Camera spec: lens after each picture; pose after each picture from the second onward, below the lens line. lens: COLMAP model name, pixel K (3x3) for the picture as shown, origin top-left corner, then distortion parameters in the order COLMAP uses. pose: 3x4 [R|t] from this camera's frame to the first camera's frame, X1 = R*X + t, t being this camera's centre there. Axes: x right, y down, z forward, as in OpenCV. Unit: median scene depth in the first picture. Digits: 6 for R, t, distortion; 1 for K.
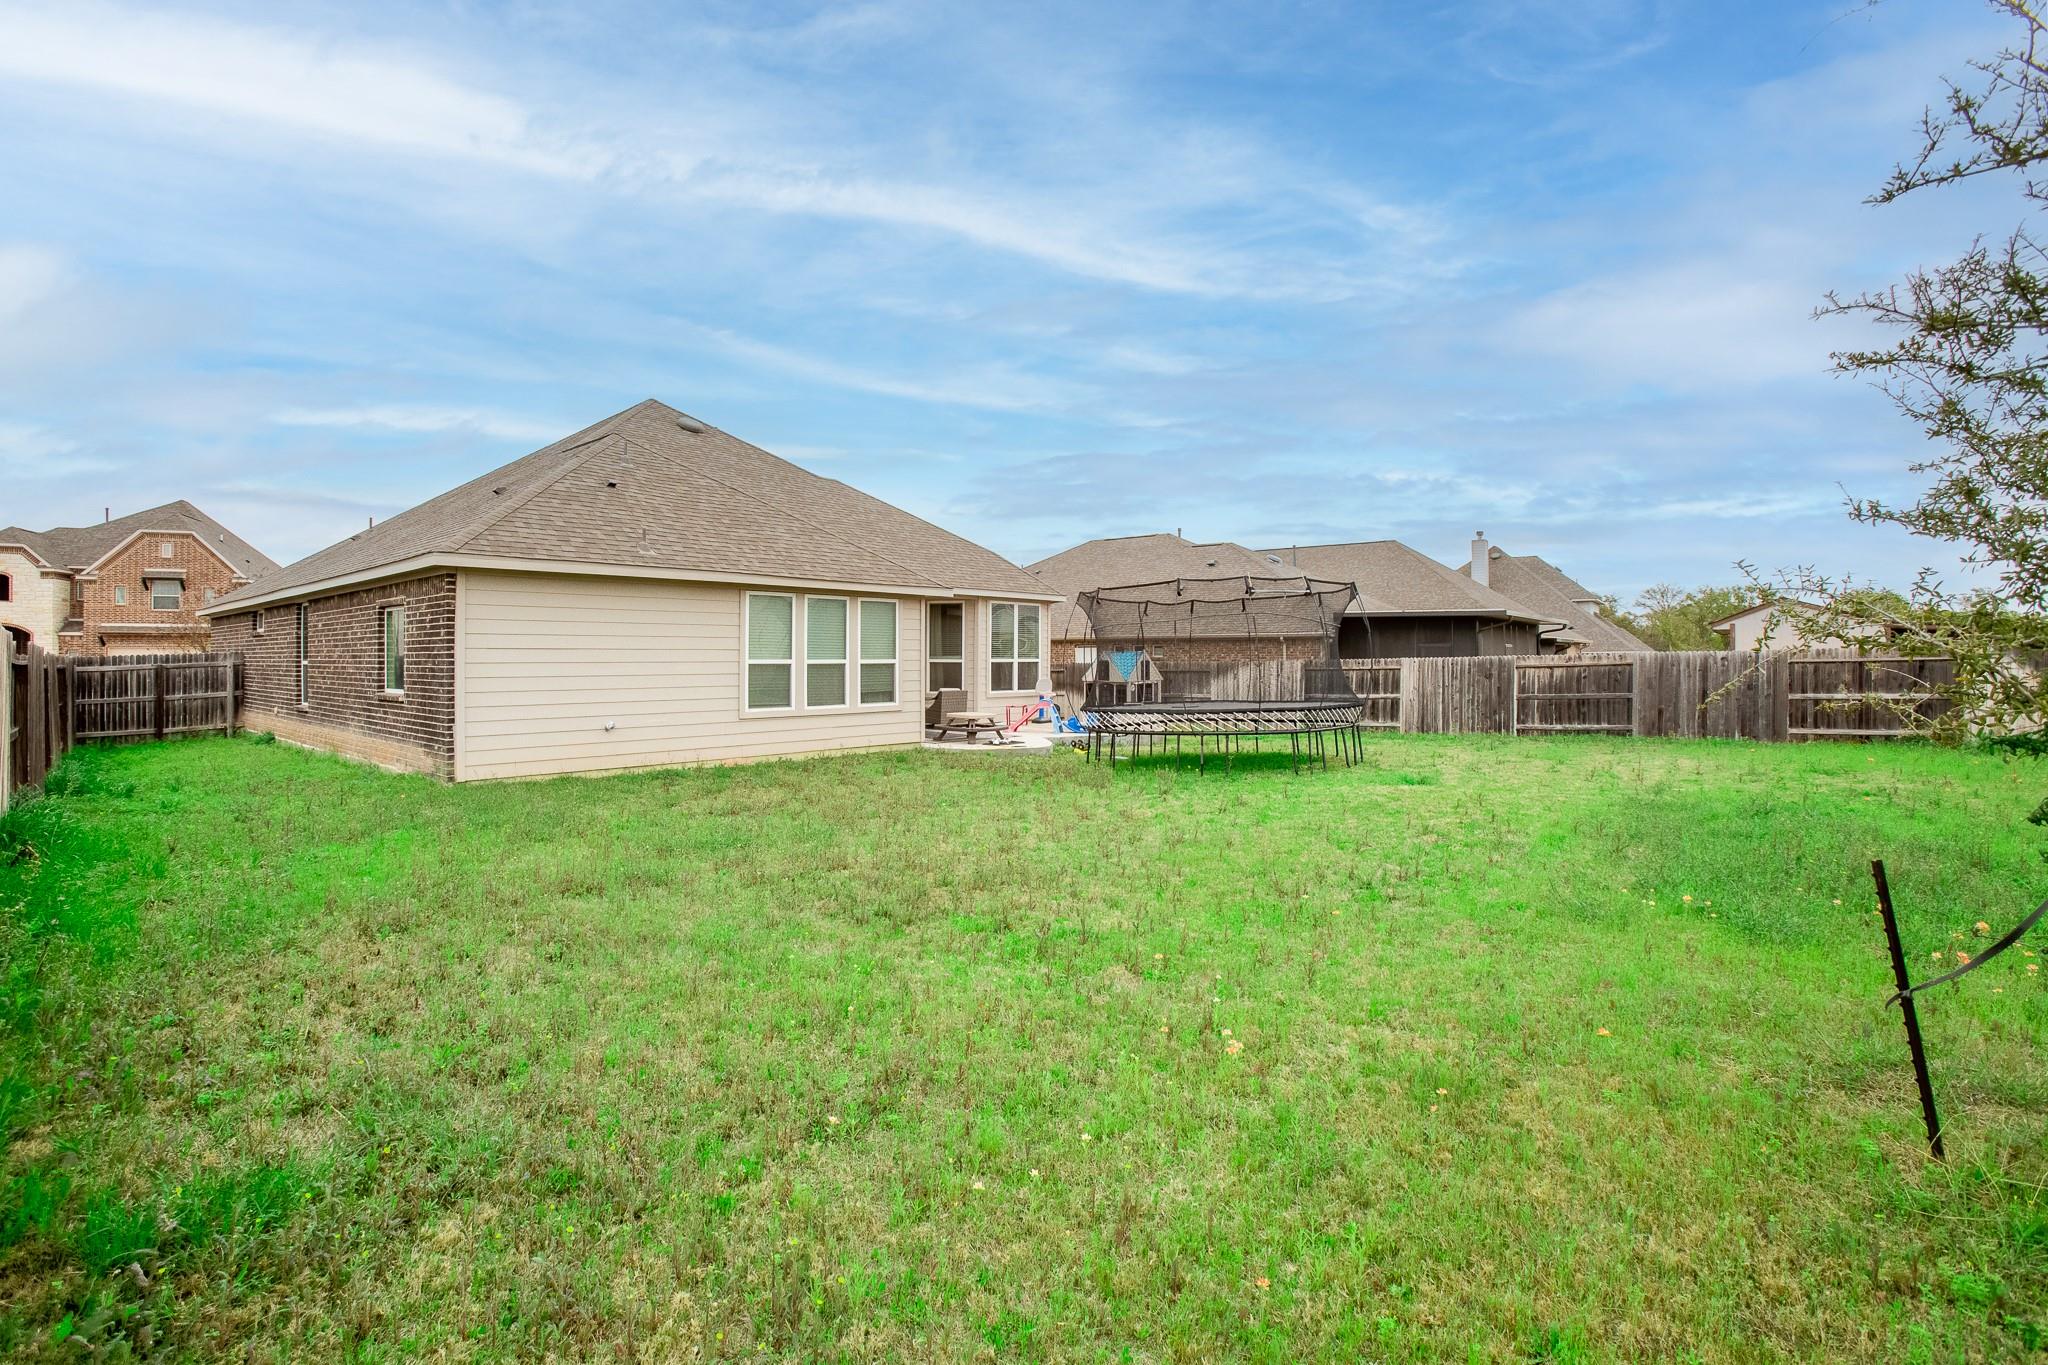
lens RADIAL K [[931.7, 0, 1020.7], [0, 931.7, 673.5], [0, 0, 1]] dist [-0.028371, 0.000460]
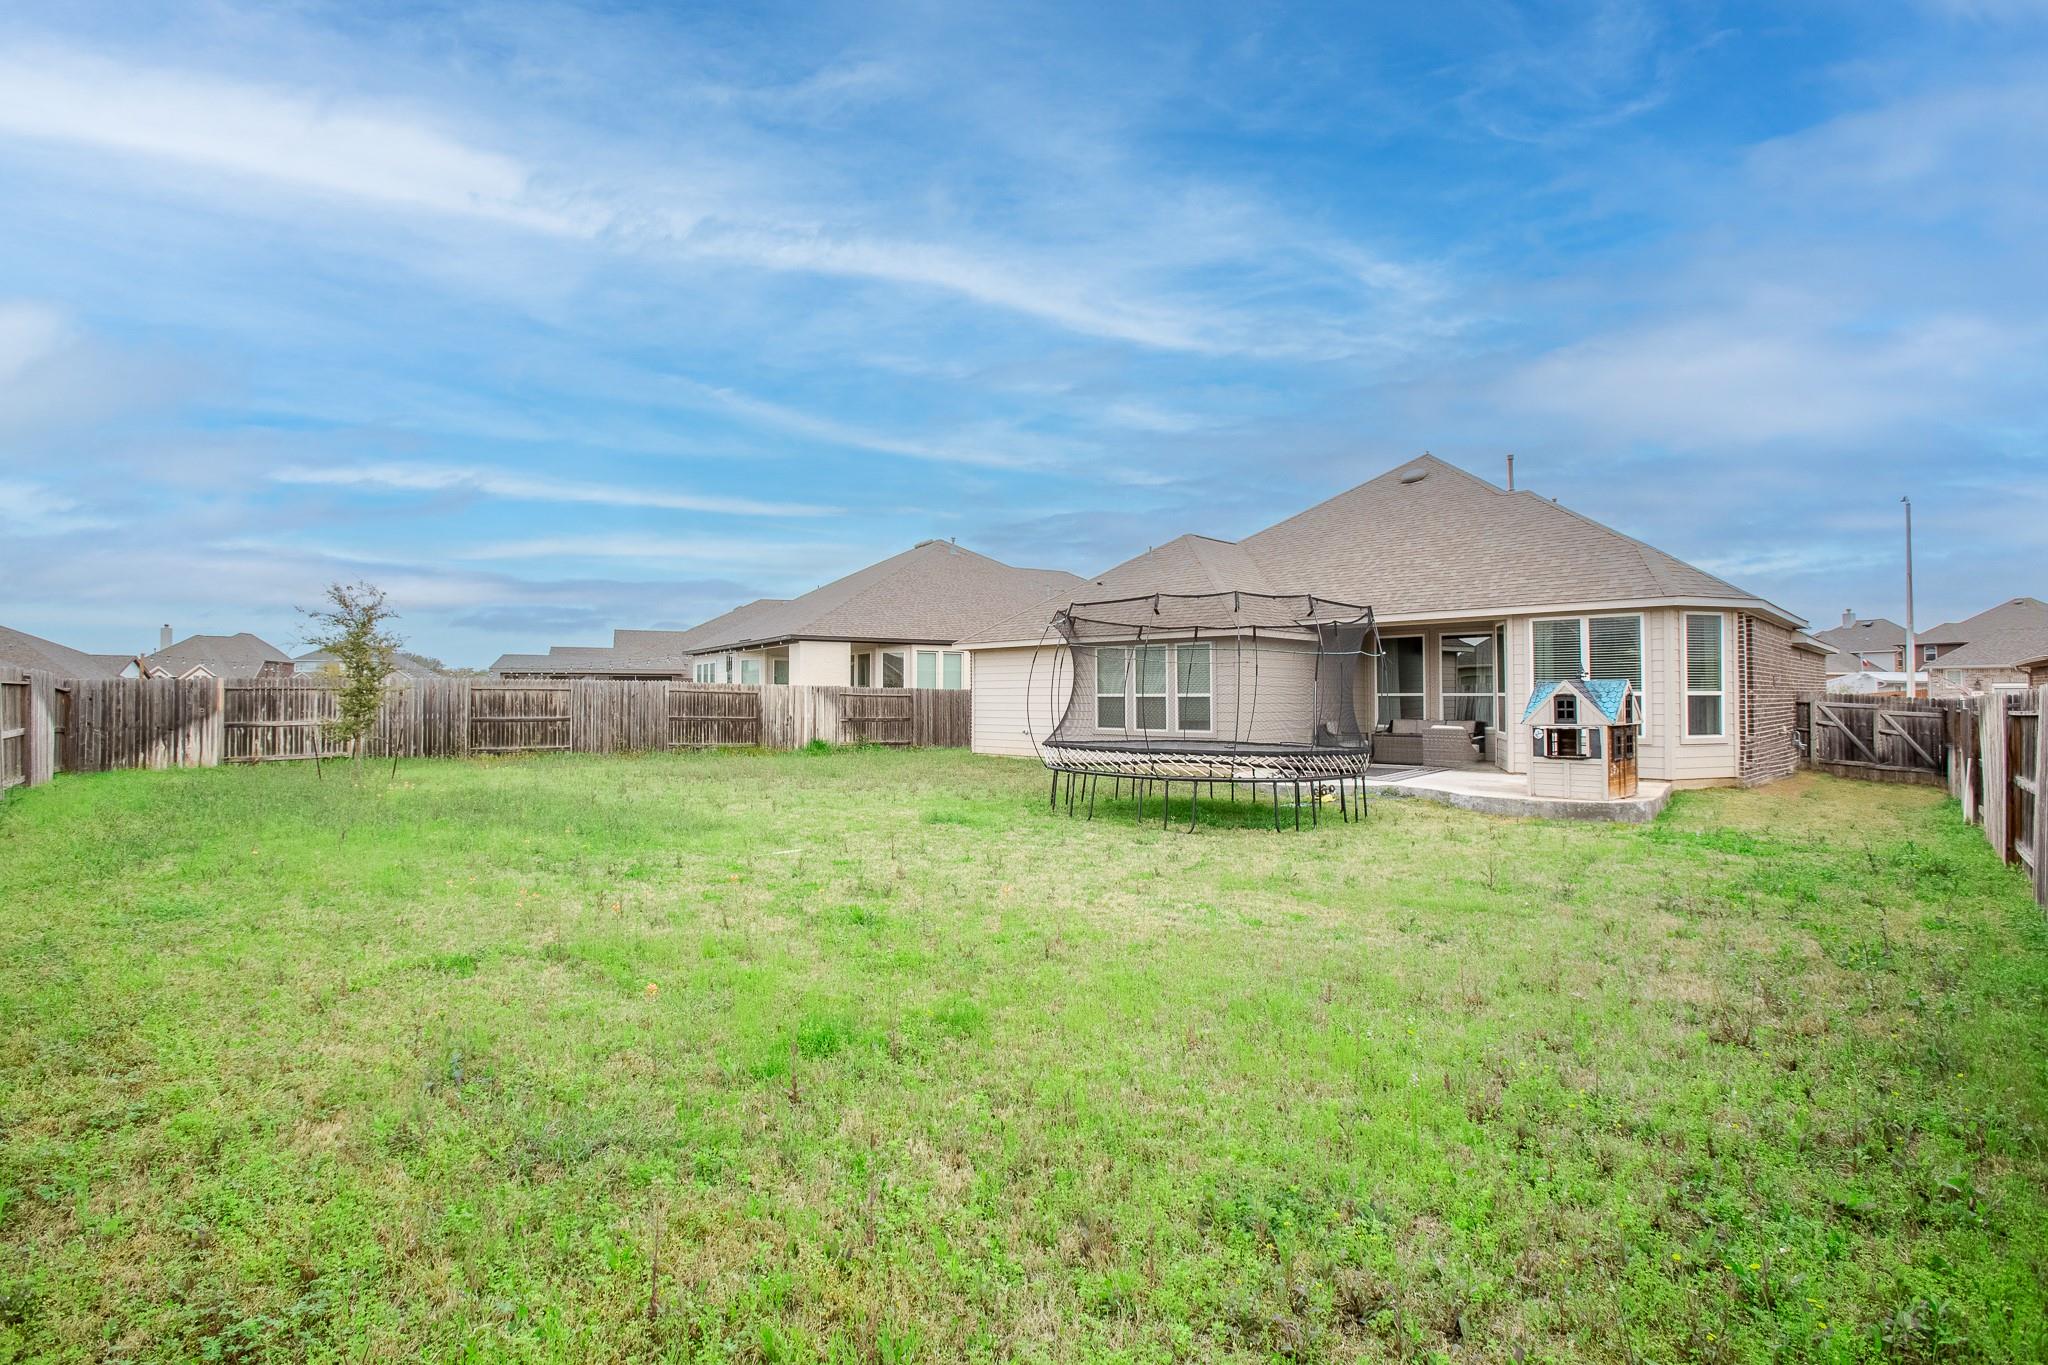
lens RADIAL K [[931.7, 0, 1009.3], [0, 931.7, 674.2], [0, 0, 1]] dist [-0.028371, 0.000460]
pose [[-0.019022, -0.020733, -0.999604, 1.024599], [-0.013238, 0.999703, -0.020483, -0.012191], [0.999731, 0.012843, -0.019291, 0.768800]]
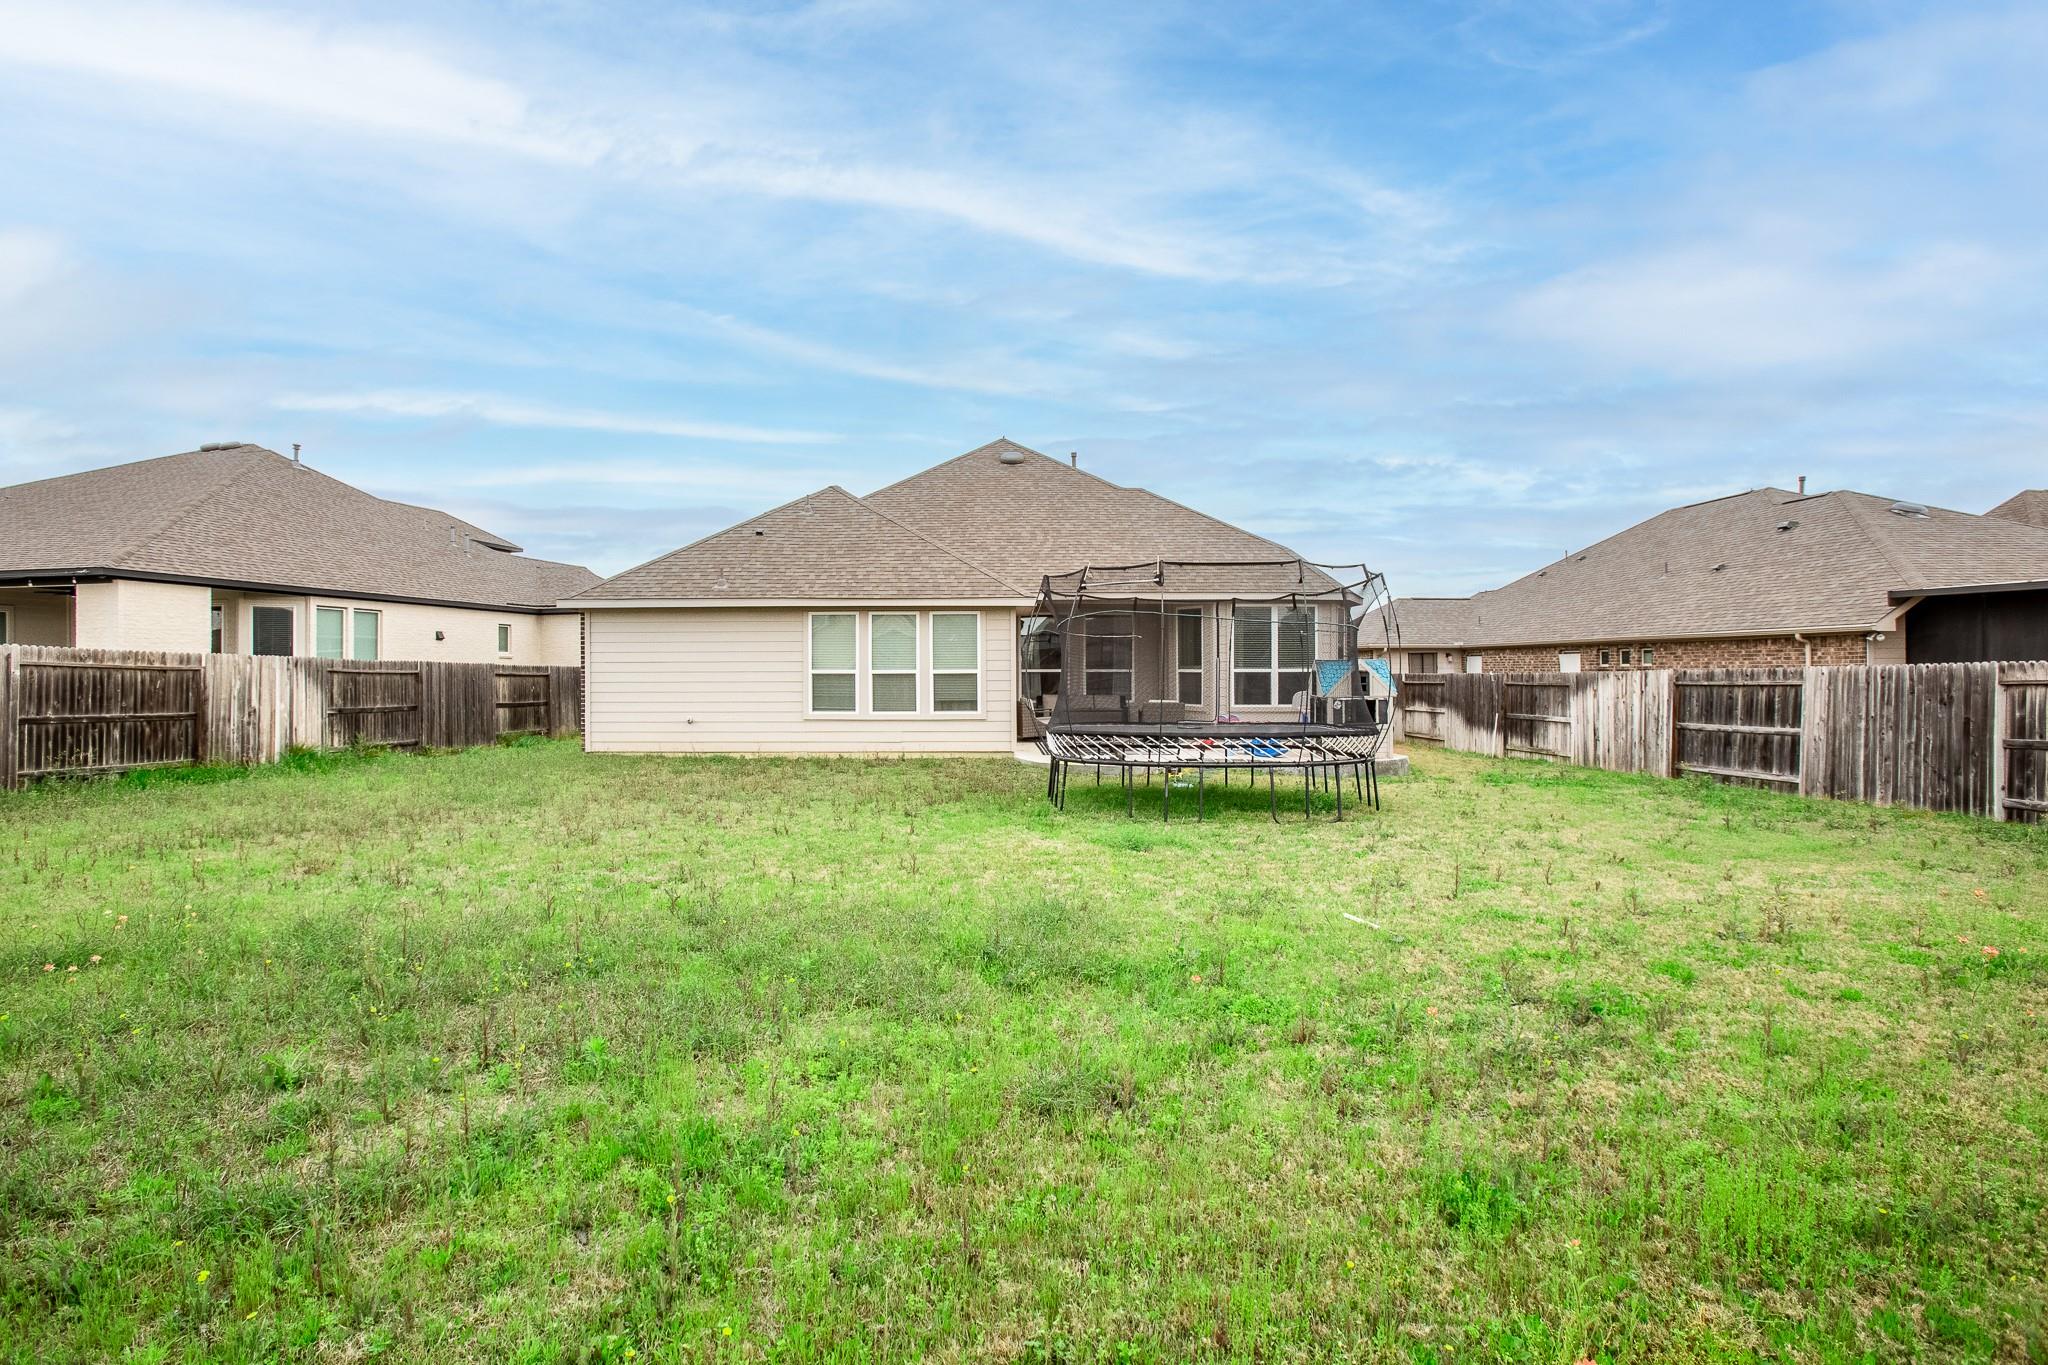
lens RADIAL K [[931.7, 0, 1020.0], [0, 931.7, 680.2], [0, 0, 1]] dist [-0.028371, 0.000460]
pose [[0.686209, 0.008522, -0.727354, 0.646884], [-0.010089, 0.999947, 0.002197, -0.006038], [0.727334, 0.005830, 0.686259, 0.326790]]
